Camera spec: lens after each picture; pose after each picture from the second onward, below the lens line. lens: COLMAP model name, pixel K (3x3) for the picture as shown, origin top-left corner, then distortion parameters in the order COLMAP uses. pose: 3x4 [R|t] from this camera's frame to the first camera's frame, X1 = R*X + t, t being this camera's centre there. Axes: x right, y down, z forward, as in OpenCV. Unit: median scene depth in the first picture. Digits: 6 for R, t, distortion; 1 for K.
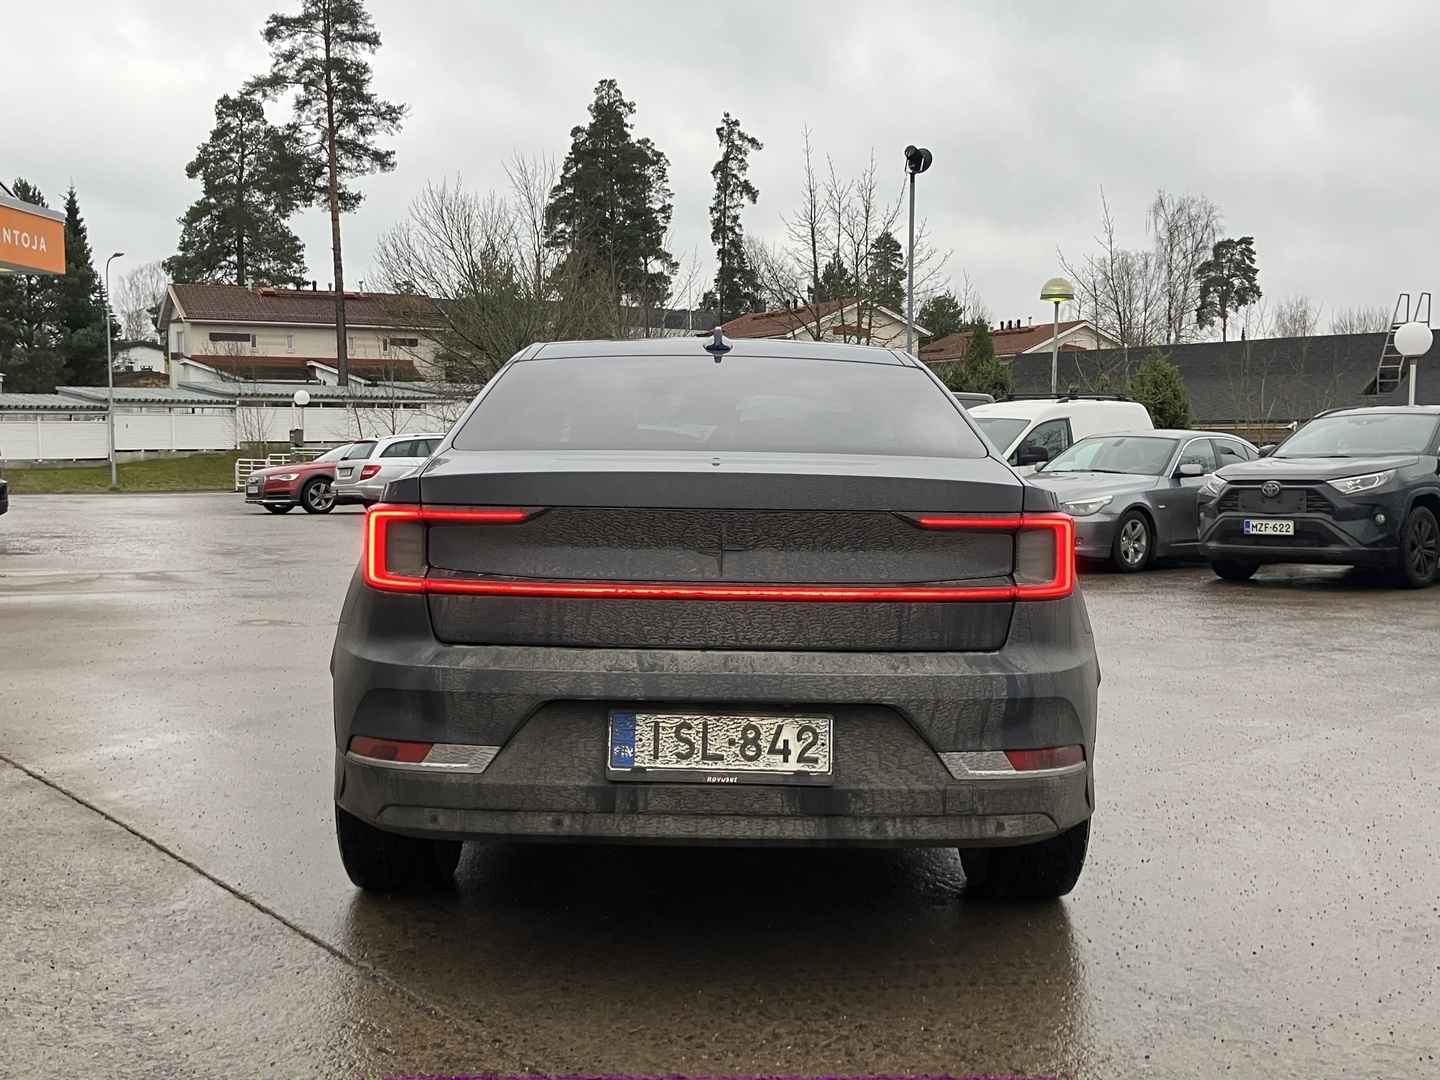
lens RADIAL K [[1460.0, 0, 718.7], [0, 1460.0, 548.7], [0, 0, 1]] dist [-0.008951, 0.000000]
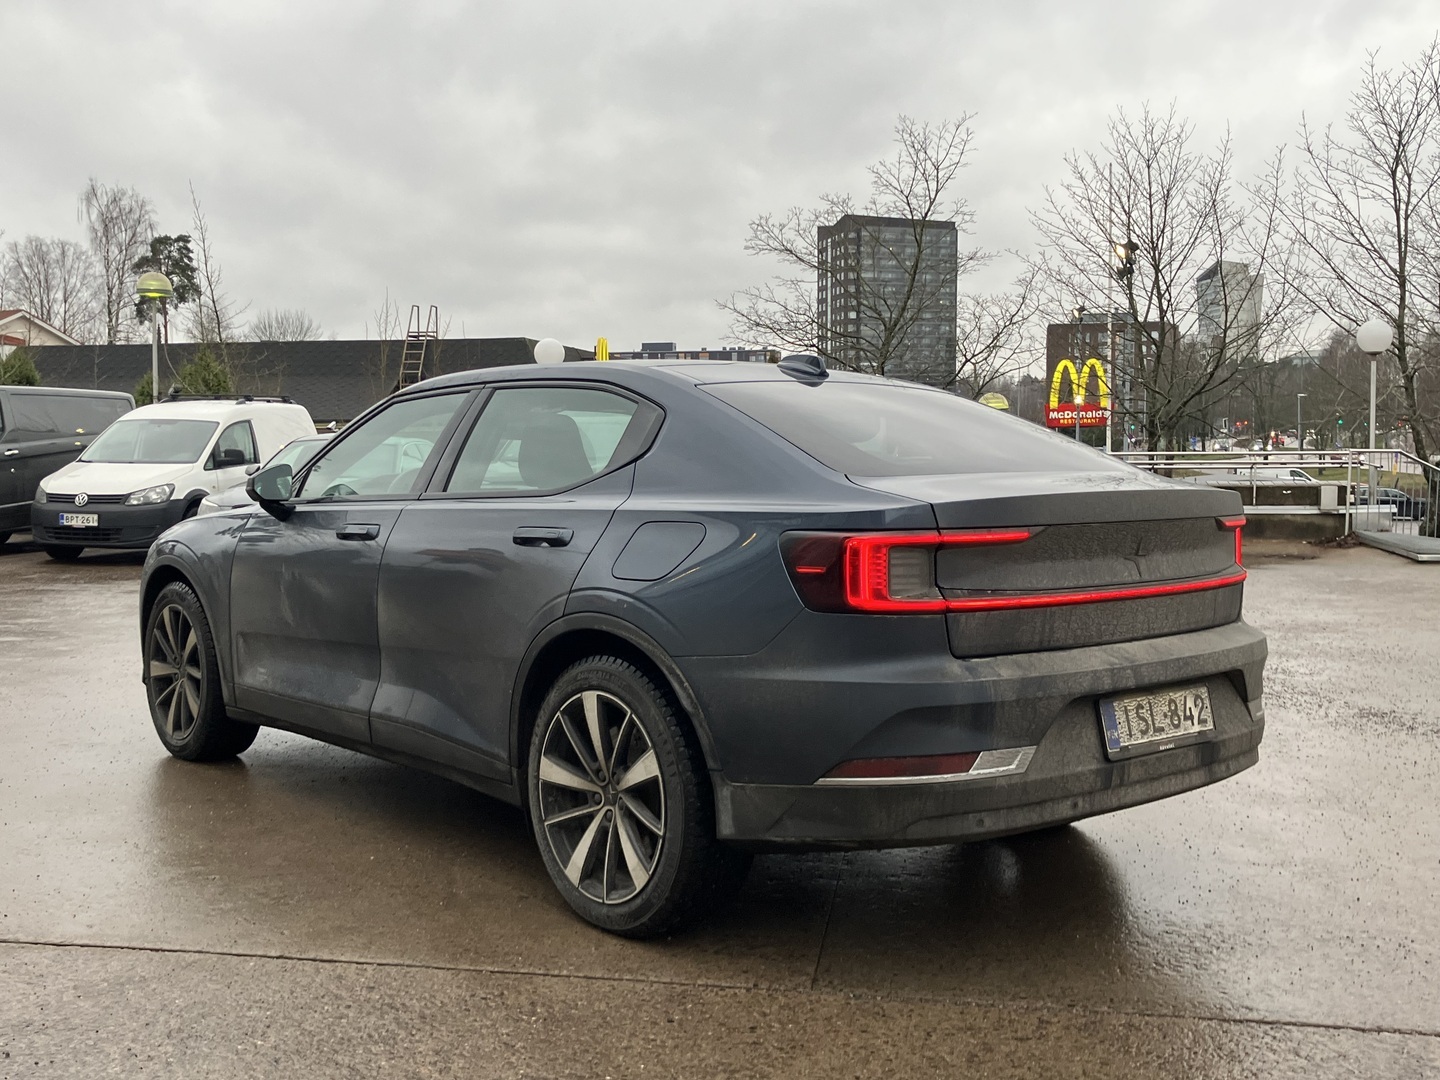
lens RADIAL K [[1460.0, 0, 720.9], [0, 1460.0, 544.7], [0, 0, 1]] dist [-0.008951, 0.000000]
pose [[0.764532, -0.048427, 0.642764, -0.664757], [0.049235, 0.998648, 0.016678, -0.029507], [-0.642702, 0.018896, 0.765883, 0.197773]]
